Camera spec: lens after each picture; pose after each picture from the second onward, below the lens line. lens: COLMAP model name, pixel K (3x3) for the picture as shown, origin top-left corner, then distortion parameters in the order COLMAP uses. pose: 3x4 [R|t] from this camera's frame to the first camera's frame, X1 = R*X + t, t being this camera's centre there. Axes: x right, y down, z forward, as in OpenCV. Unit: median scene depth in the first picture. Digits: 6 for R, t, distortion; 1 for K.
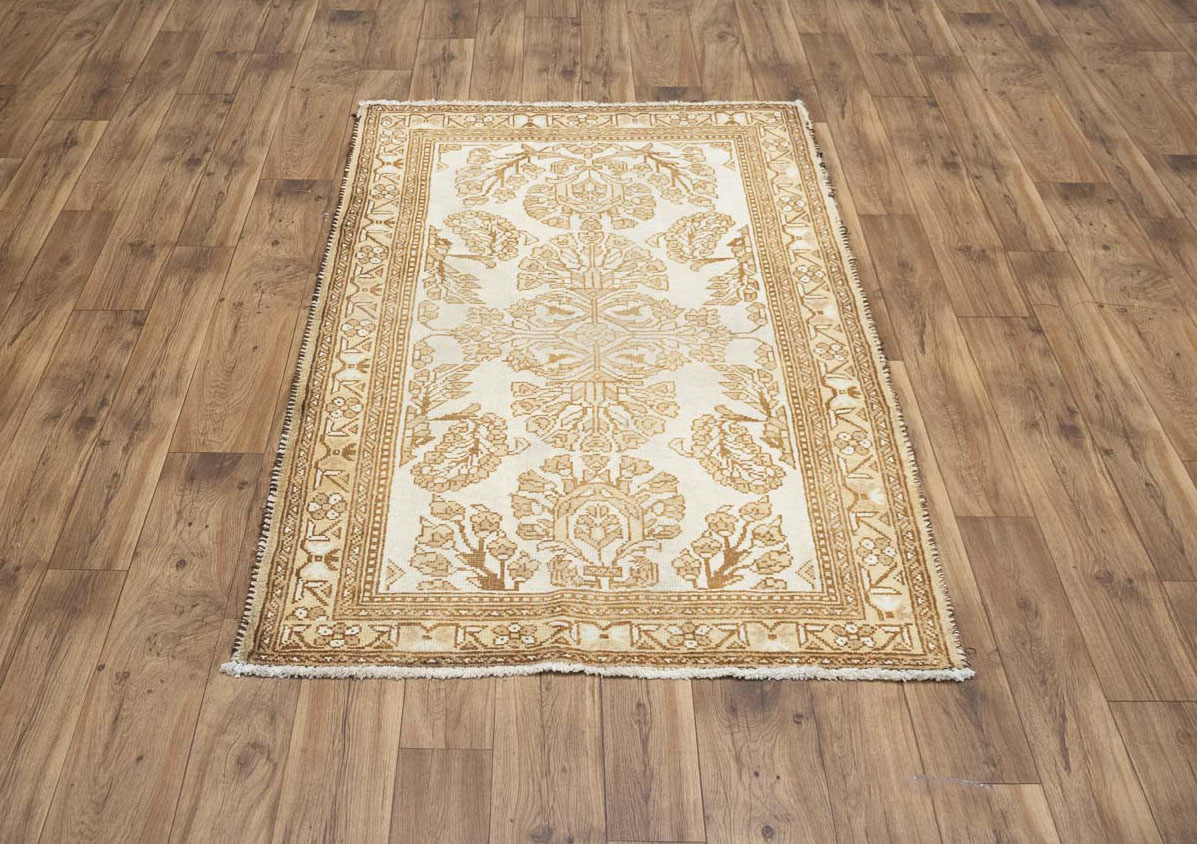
lens RADIAL K [[1173.7, 0, 522.2], [0, 1173.7, 421.7], [0, 0, 1]] dist [-0.019131, 0.007370]
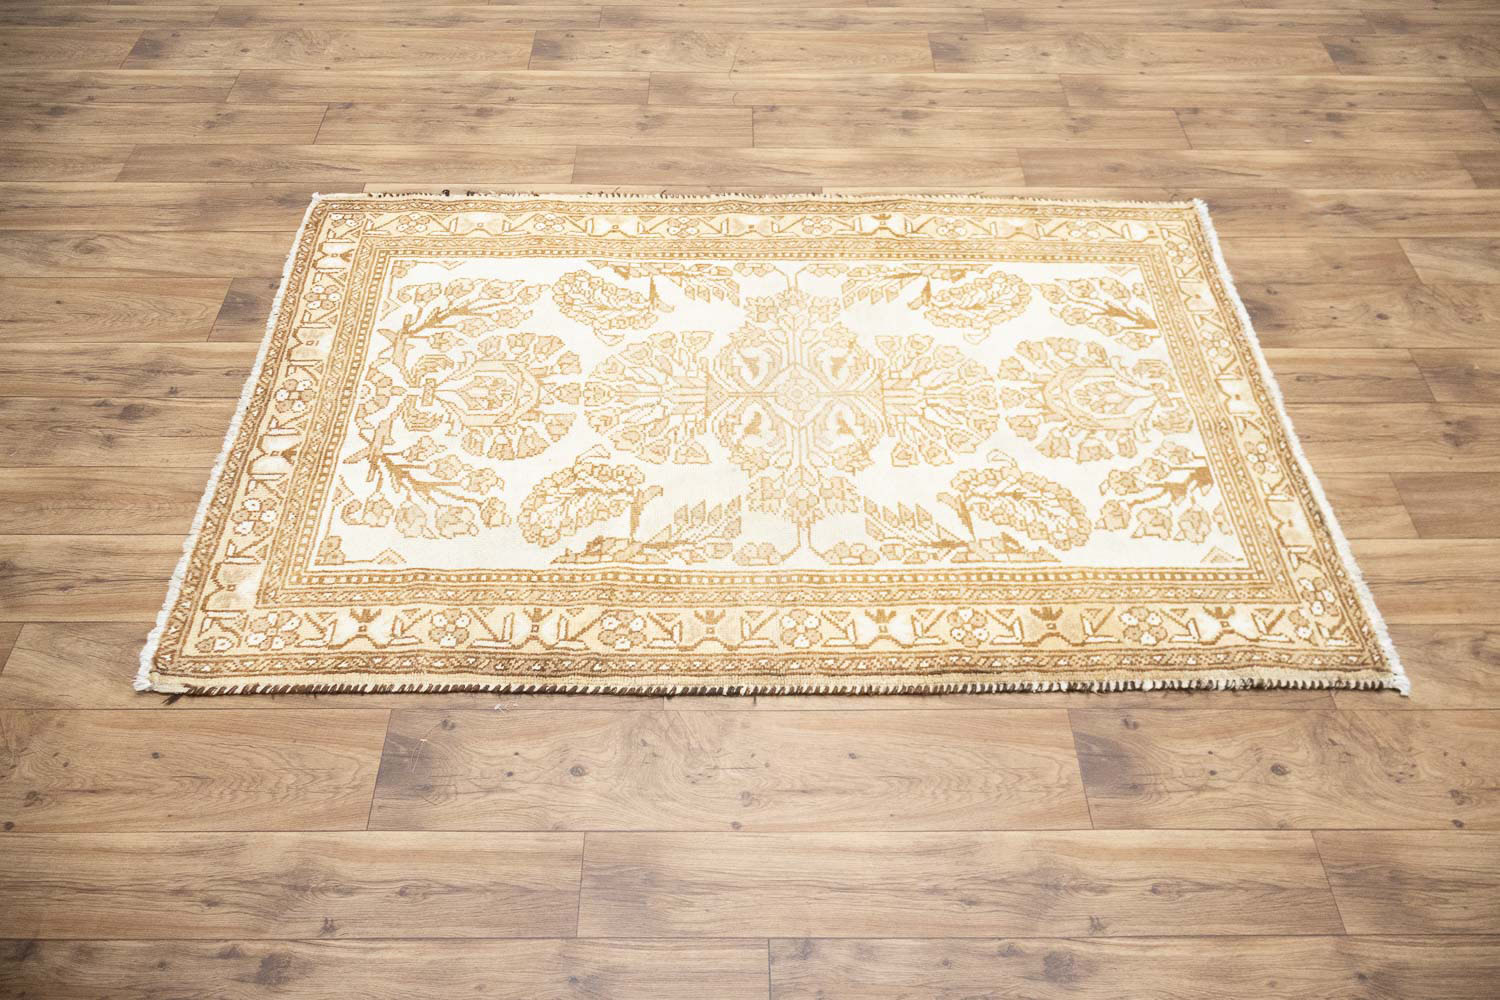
lens RADIAL K [[1240.7, 0, 734.6], [0, 1240.7, 499.0], [0, 0, 1]] dist [-0.018769, 0.013483]
pose [[-0.024391, -0.740110, 0.672044, -0.642581], [0.691238, 0.473164, 0.546174, -0.608121], [-0.722215, 0.477864, 0.500051, 0.698627]]
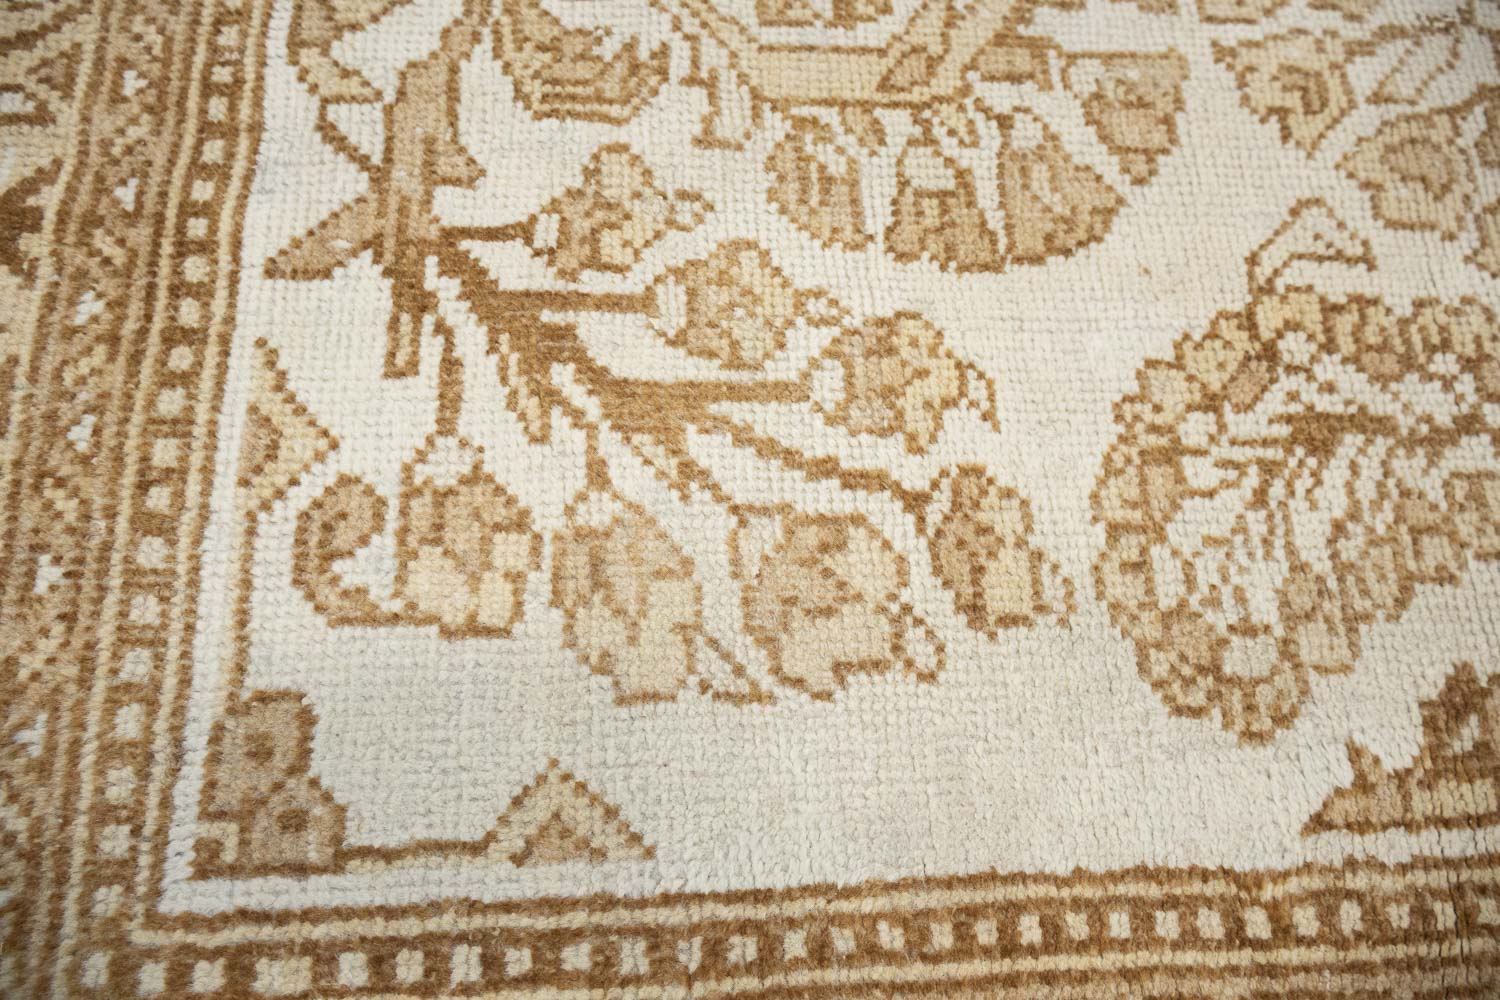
lens RADIAL K [[1264.0, 0, 758.2], [0, 1264.0, 495.0], [0, 0, 1]] dist [0.010534, -0.010248]
pose [[-0.057979, -0.927550, 0.369174, -0.116211], [0.625030, 0.254624, 0.737906, -0.415242], [-0.778445, 0.273528, 0.564983, 1.180874]]
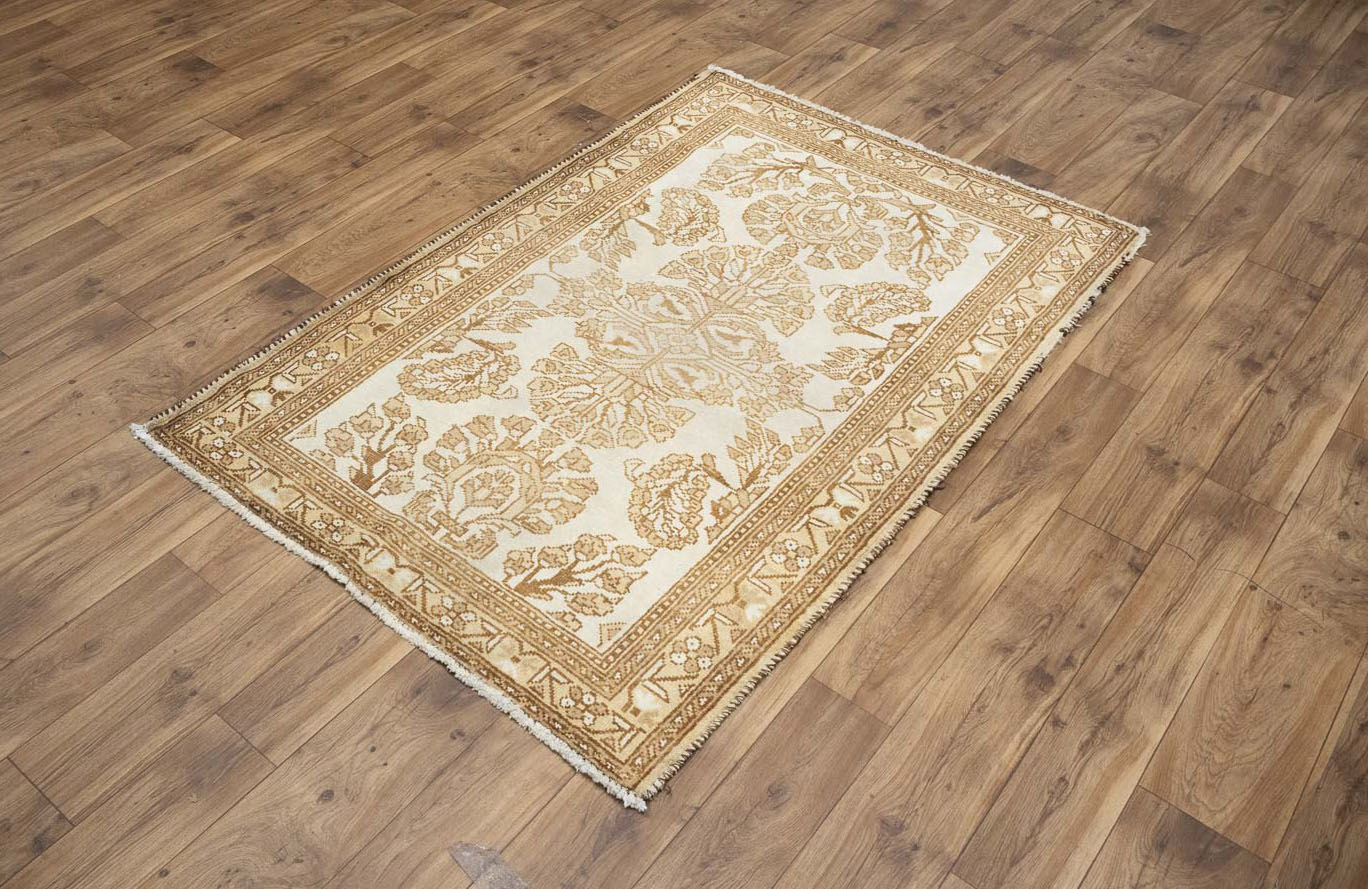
lens RADIAL K [[1115.6, 0, 597.7], [0, 1115.6, 517.4], [0, 0, 1]] dist [-0.019425, 0.010801]
pose [[0.781414, 0.474973, -0.404712, 0.490761], [-0.442361, 0.879079, 0.177587, -0.089195], [0.440123, 0.040260, 0.897034, 0.192472]]
